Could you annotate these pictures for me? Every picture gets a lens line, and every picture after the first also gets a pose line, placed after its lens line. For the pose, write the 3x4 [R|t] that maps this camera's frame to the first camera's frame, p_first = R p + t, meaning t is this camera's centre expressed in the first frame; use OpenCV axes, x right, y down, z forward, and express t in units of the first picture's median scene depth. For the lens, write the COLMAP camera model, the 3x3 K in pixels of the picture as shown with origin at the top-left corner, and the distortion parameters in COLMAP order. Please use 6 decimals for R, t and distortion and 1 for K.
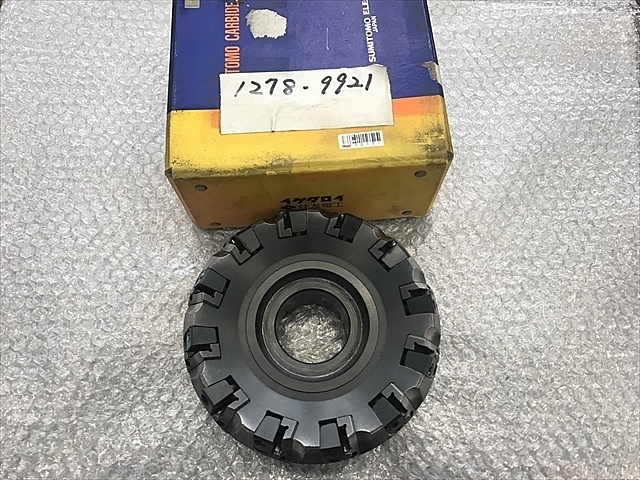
lens RADIAL K [[519.2, 0, 320.0], [0, 519.2, 240.0], [0, 0, 1]] dist [0.014738, -0.000624]
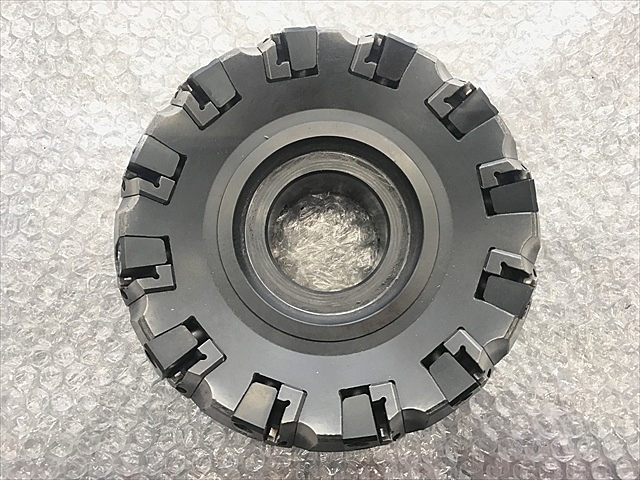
lens RADIAL K [[519.2, 0, 320.0], [0, 519.2, 240.0], [0, 0, 1]] dist [0.014738, -0.000624]
pose [[0.999965, -0.001682, -0.008251, -0.018653], [0.003731, 0.966945, 0.254959, 0.020783], [0.007550, -0.254981, 0.966917, 0.420602]]
